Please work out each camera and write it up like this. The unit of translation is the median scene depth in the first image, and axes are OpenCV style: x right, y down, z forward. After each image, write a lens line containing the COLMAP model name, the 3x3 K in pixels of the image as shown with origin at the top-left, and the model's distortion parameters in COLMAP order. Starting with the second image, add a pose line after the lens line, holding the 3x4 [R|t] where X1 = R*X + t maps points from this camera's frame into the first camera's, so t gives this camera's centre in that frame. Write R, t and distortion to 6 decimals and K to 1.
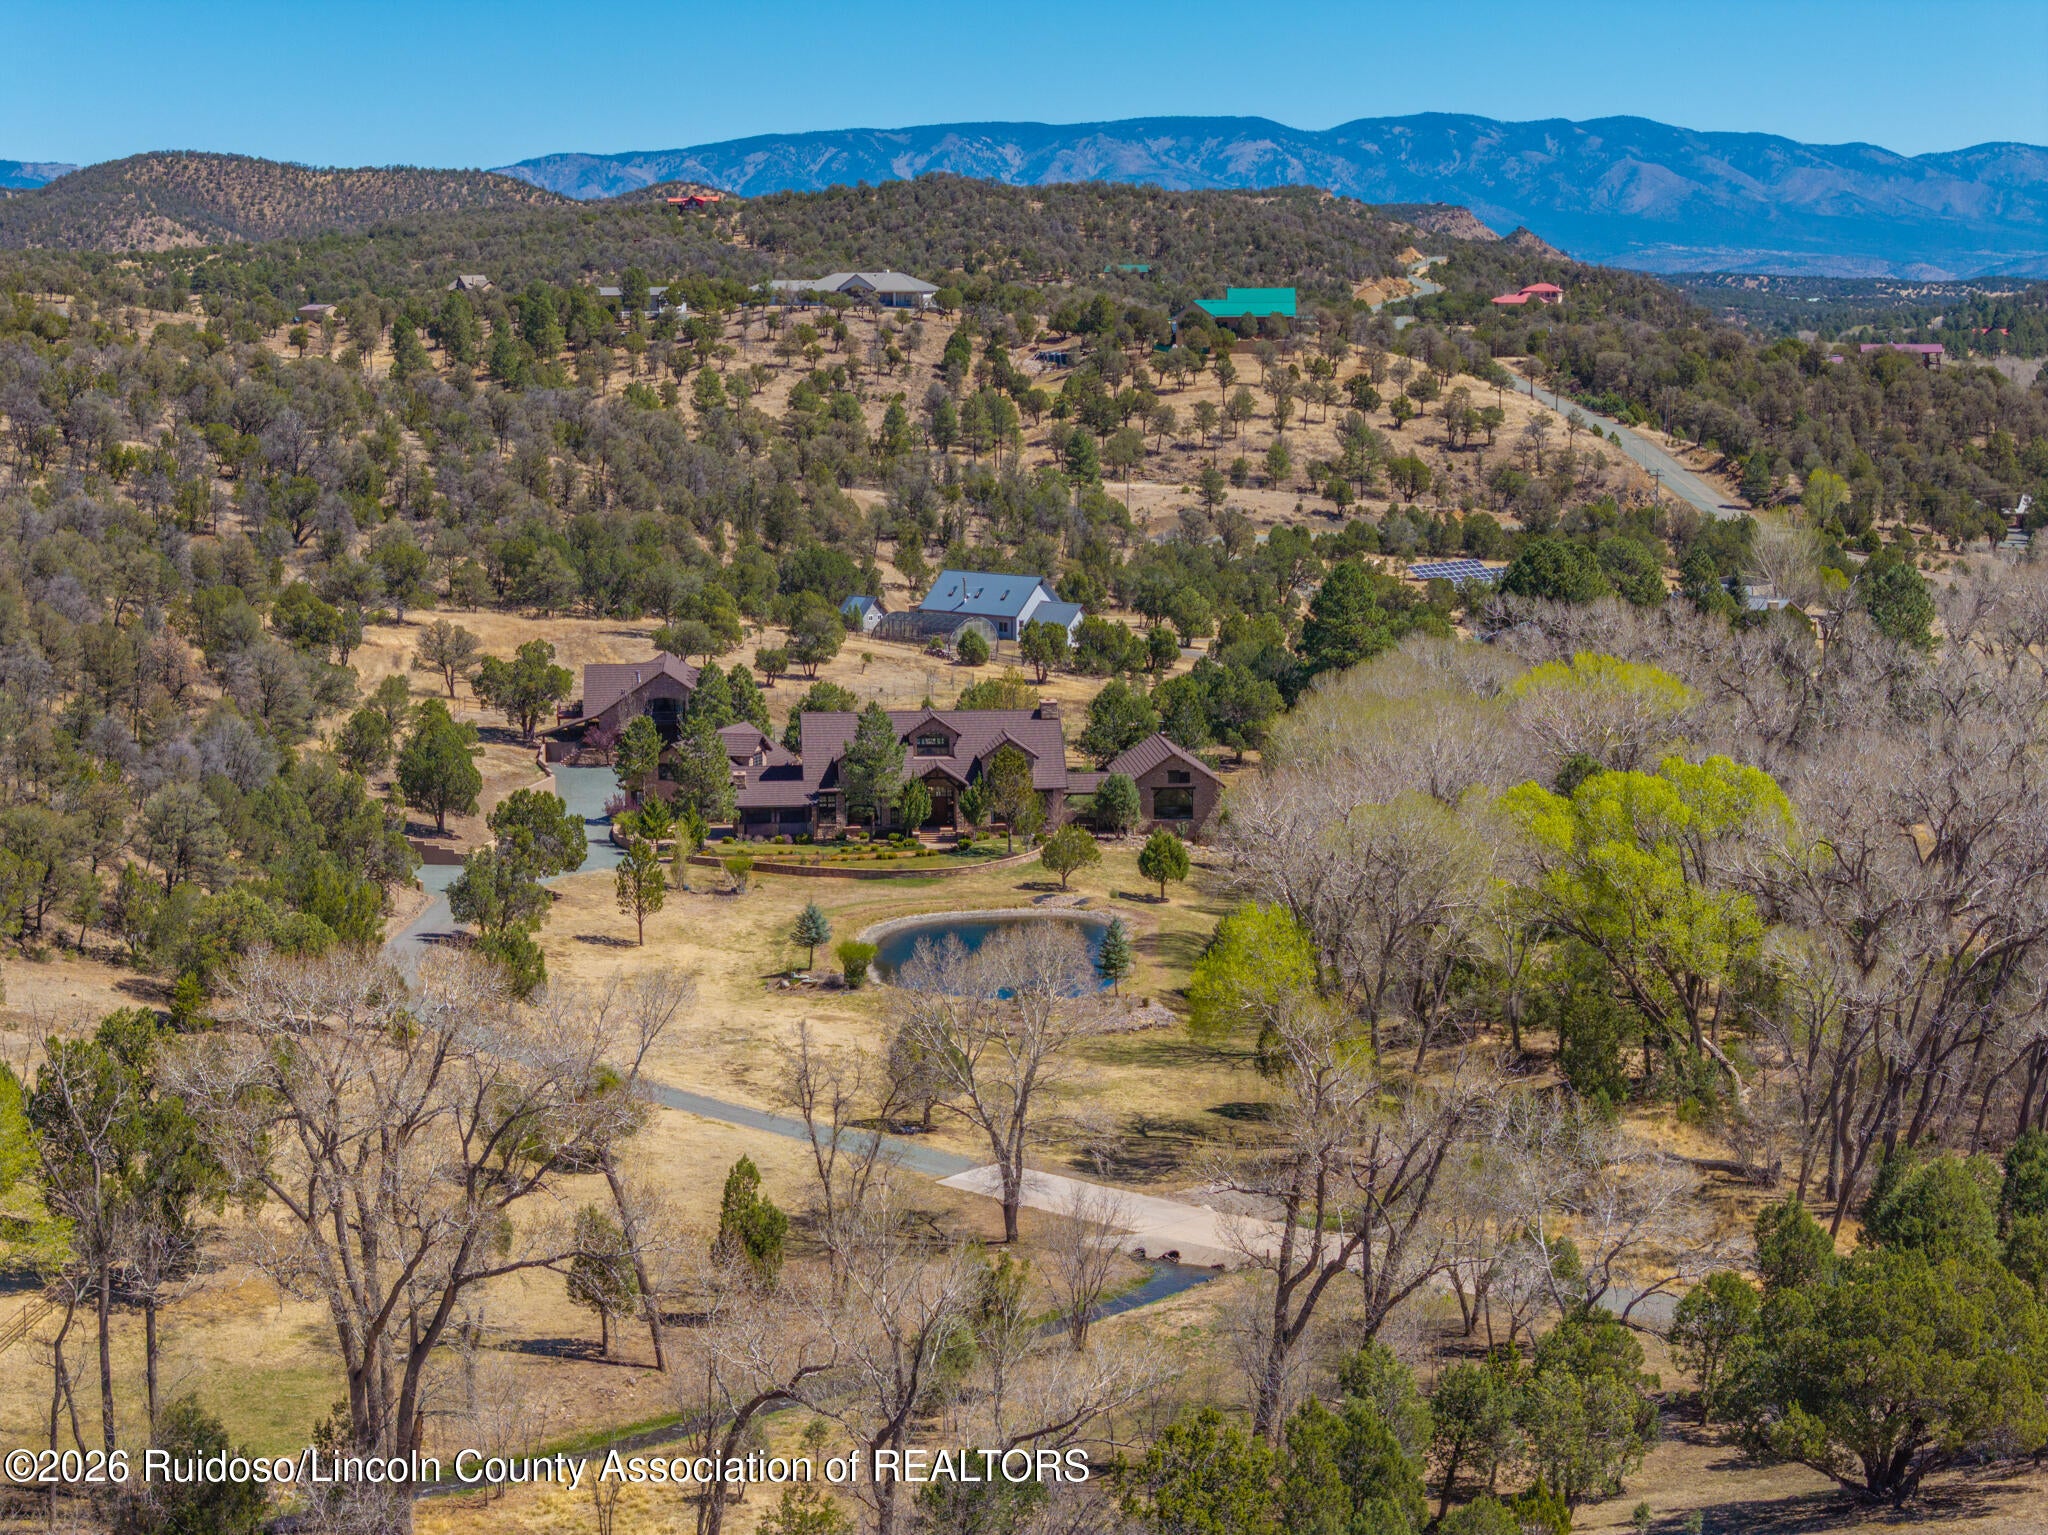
lens RADIAL K [[4168.8, 0, 1024.0], [0, 4168.8, 767.5], [0, 0, 1]] dist [-0.161323, 1.047701]
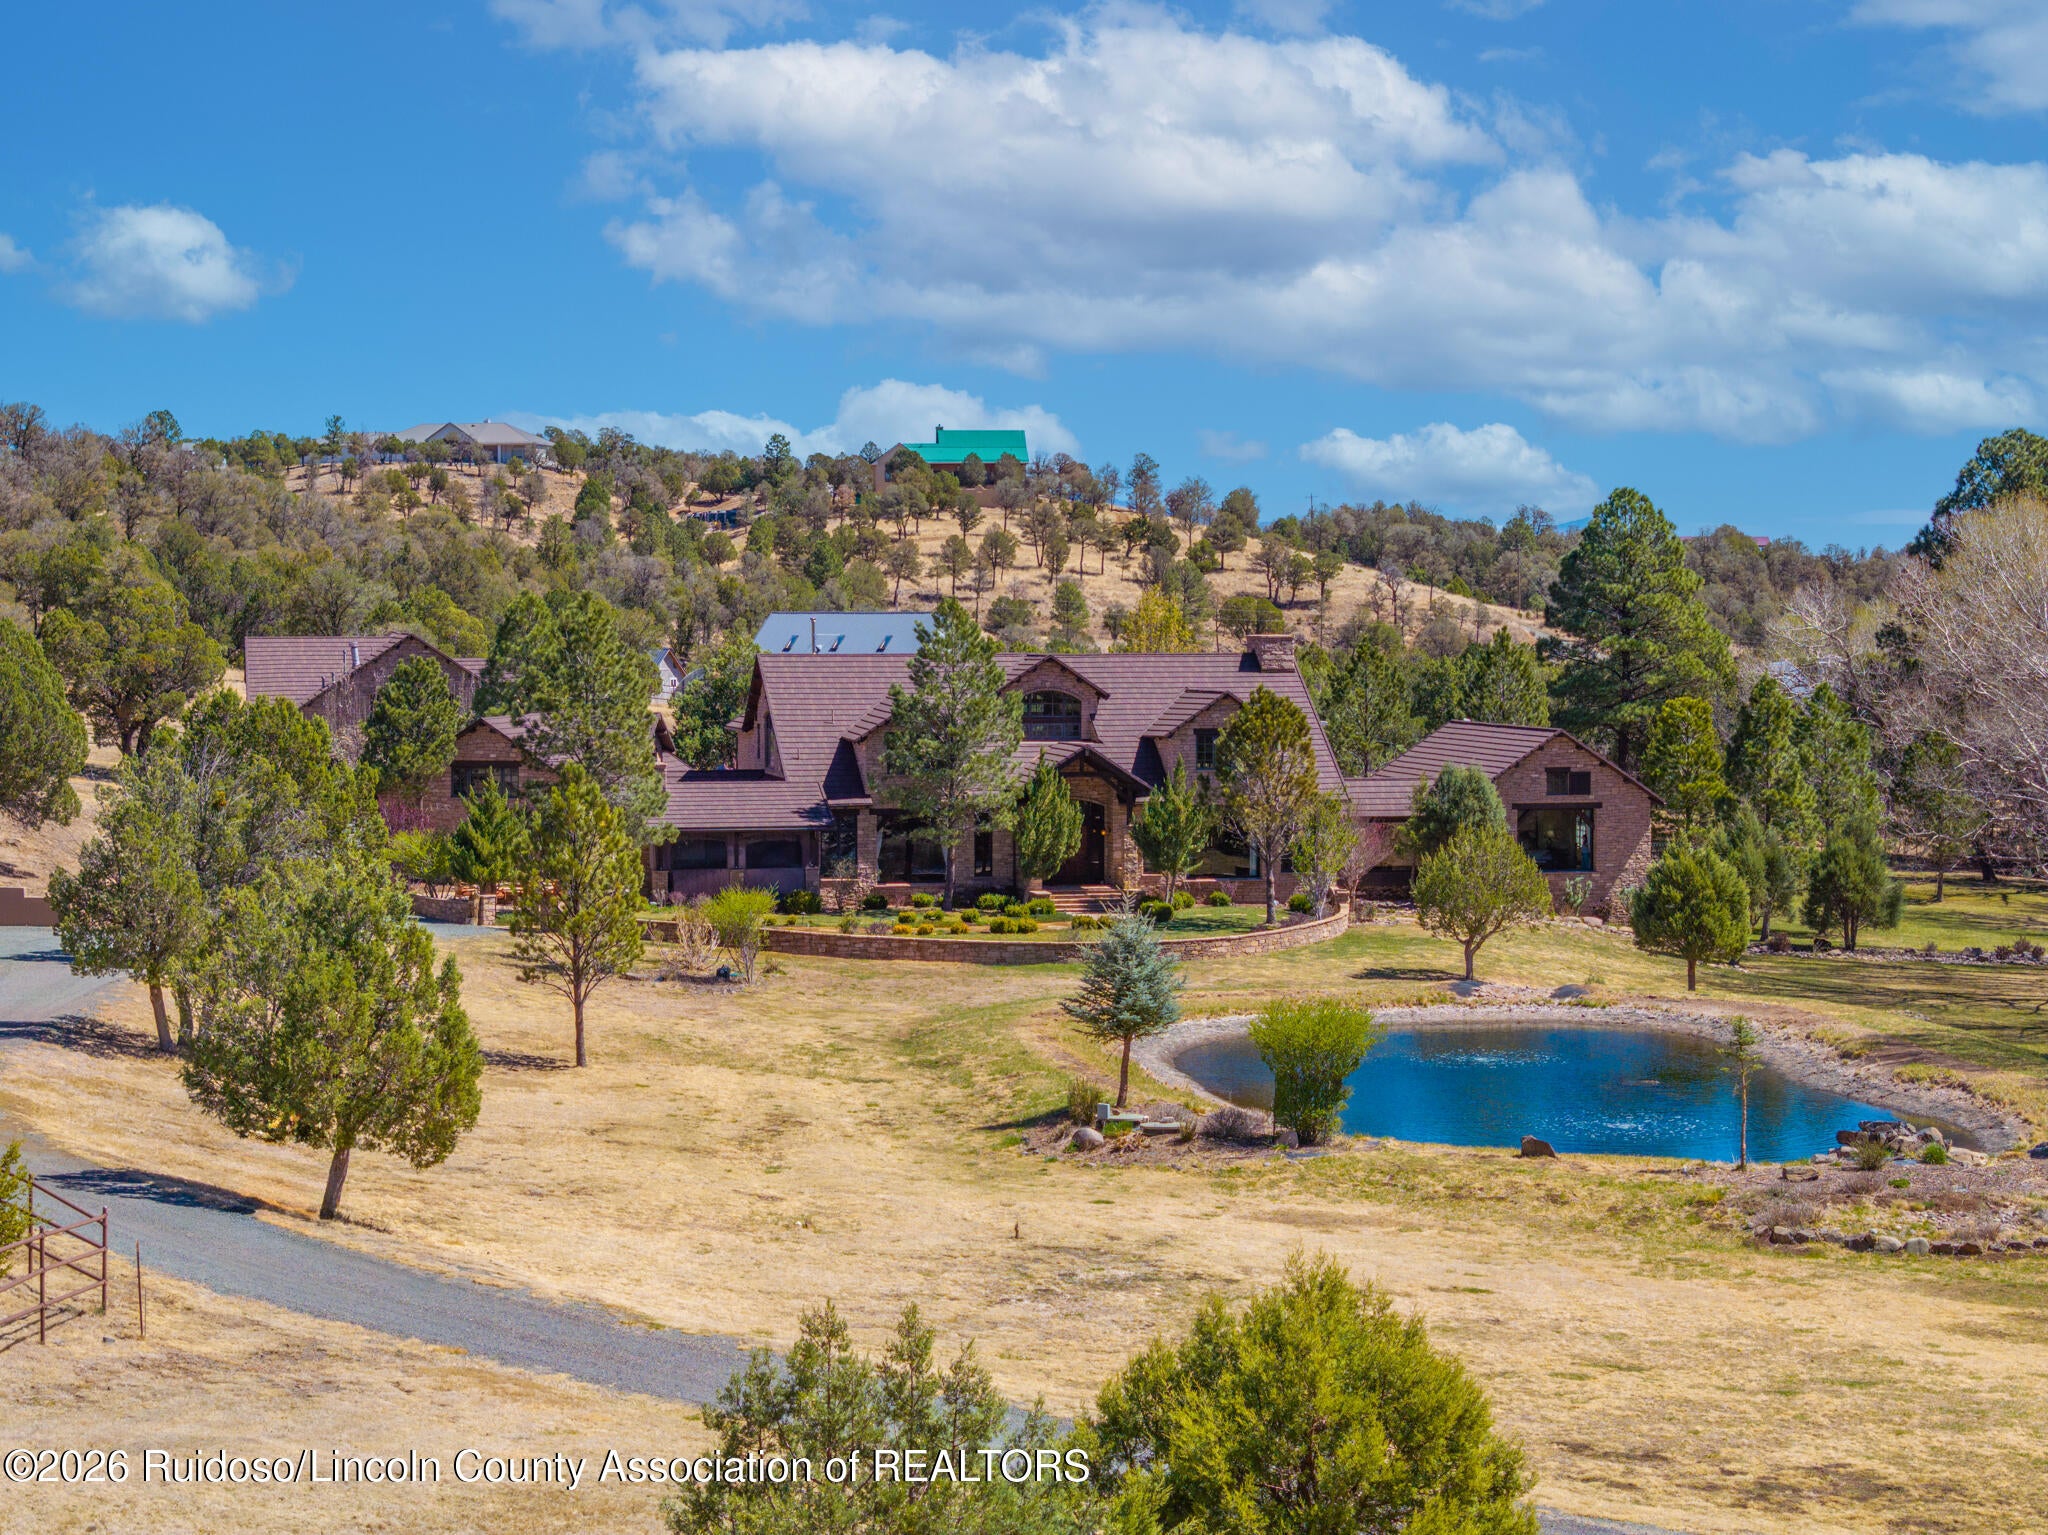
lens RADIAL K [[4168.8, 0, 1024.0], [0, 4168.8, 767.5], [0, 0, 1]] dist [-0.161323, 1.047701]
pose [[0.991435, 0.001312, 0.130591, -0.061130], [0.010554, 0.995874, -0.090129, 0.030281], [-0.130170, 0.090735, 0.987331, 0.384099]]
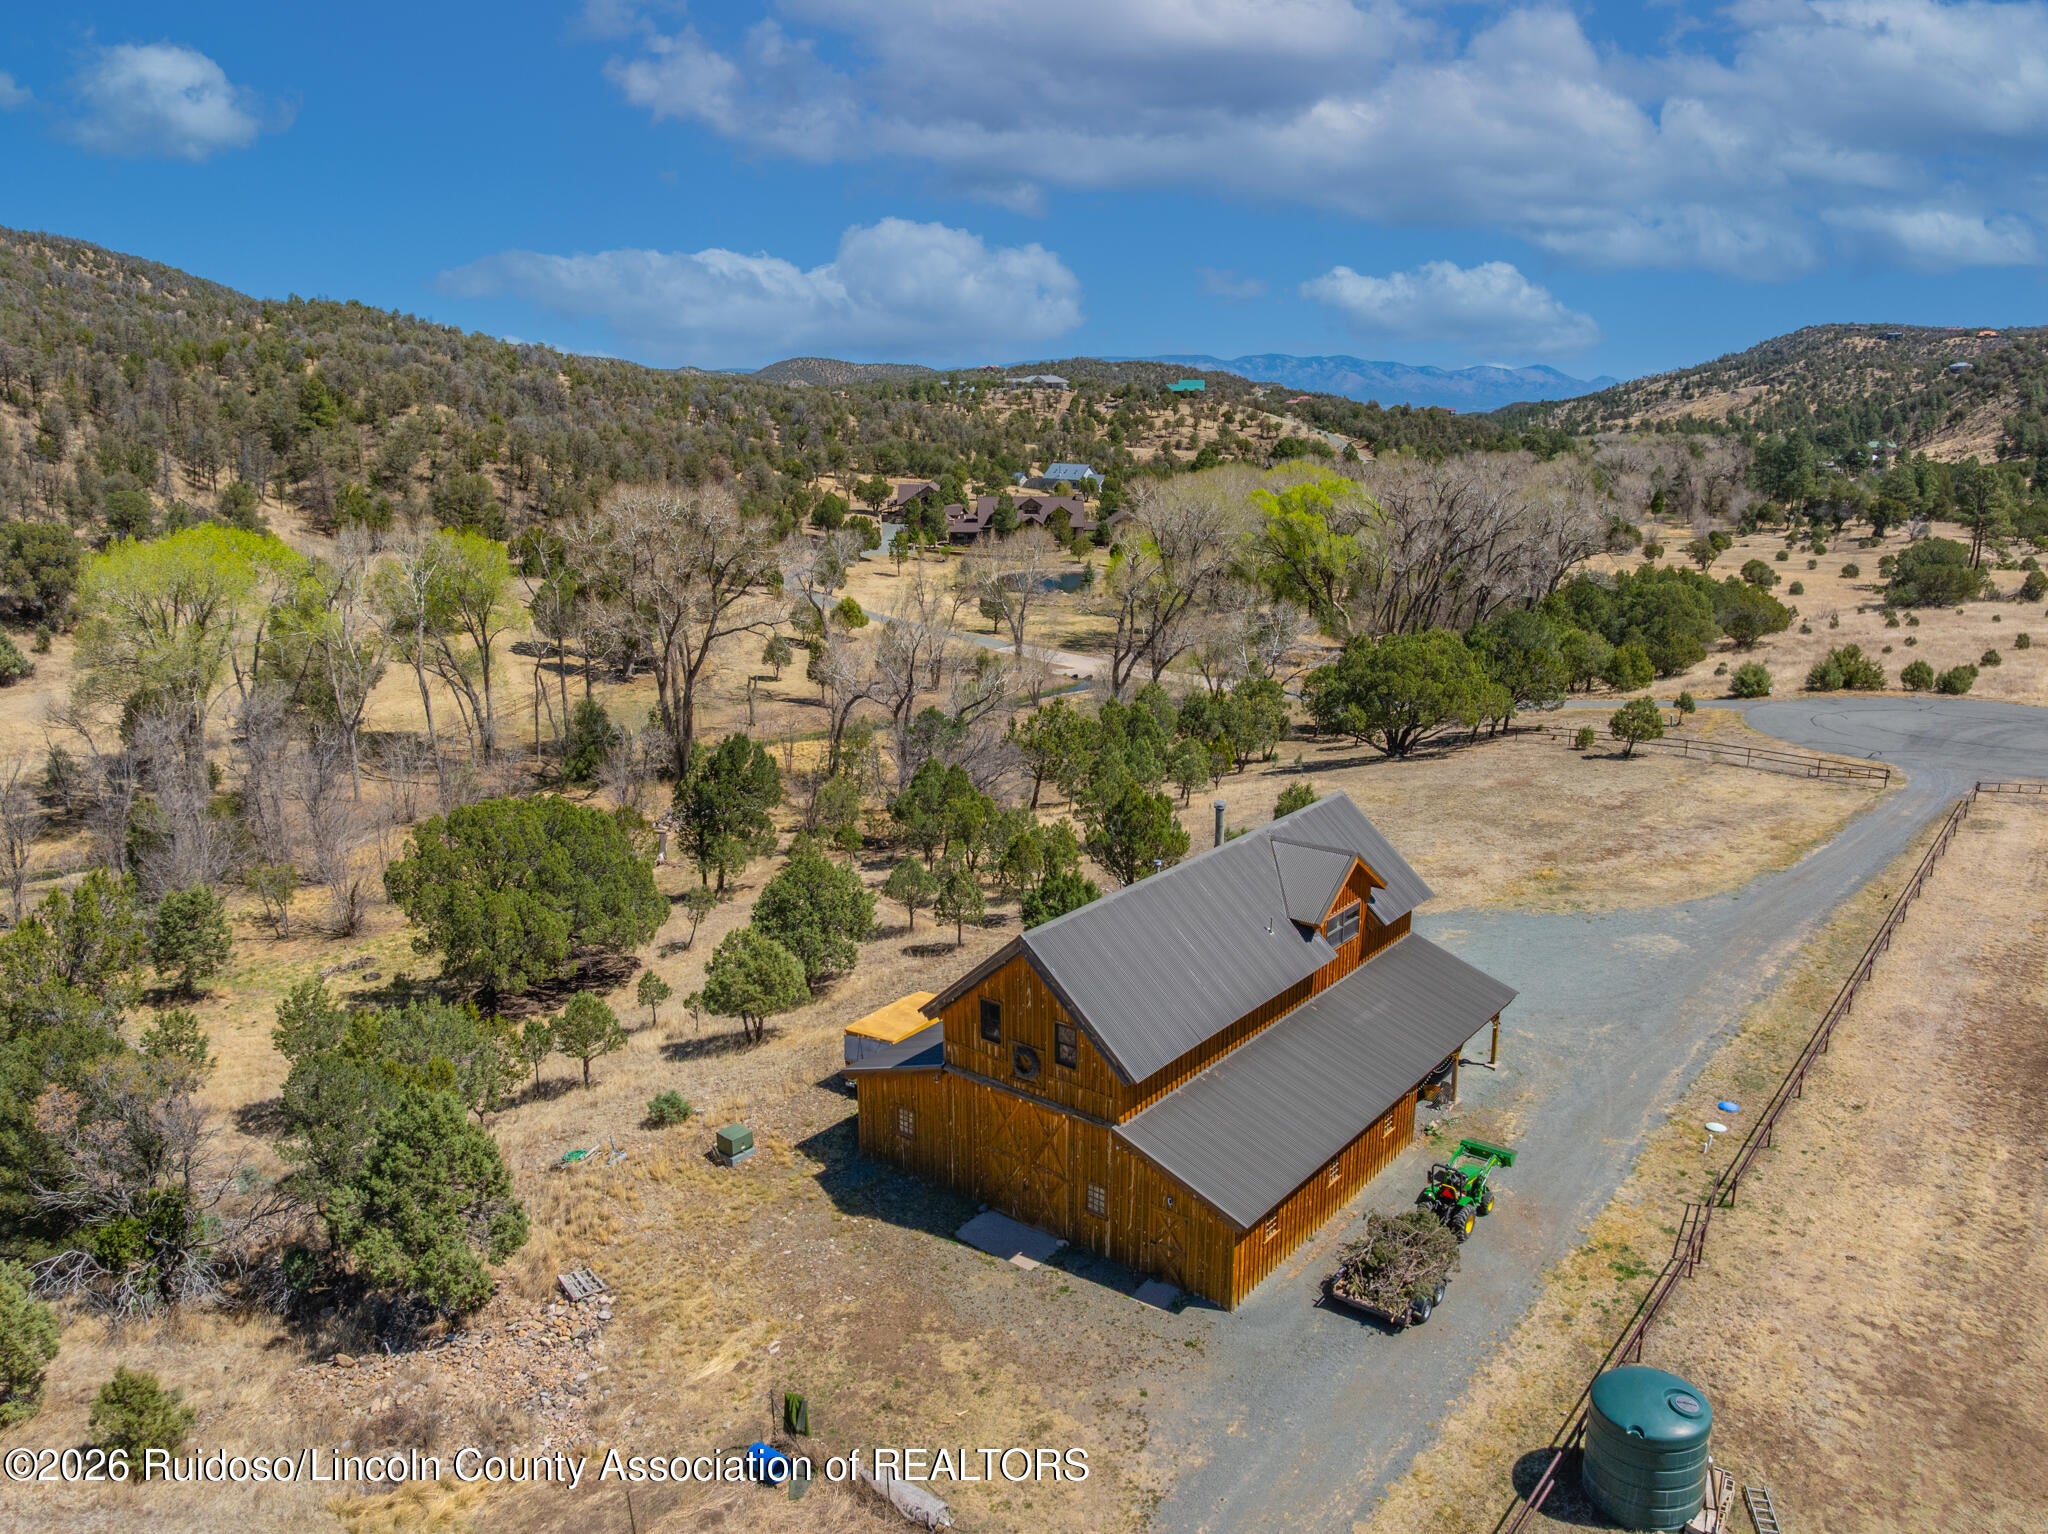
lens RADIAL K [[1473.6, 0, 1024.0], [0, 1473.6, 767.0], [0, 0, 1]] dist [-0.038535, -0.000219]
pose [[0.997943, 0.019237, -0.061146, 0.021528], [-0.011939, 0.992996, 0.117545, 0.030992], [0.062979, -0.116573, 0.991183, 0.084434]]
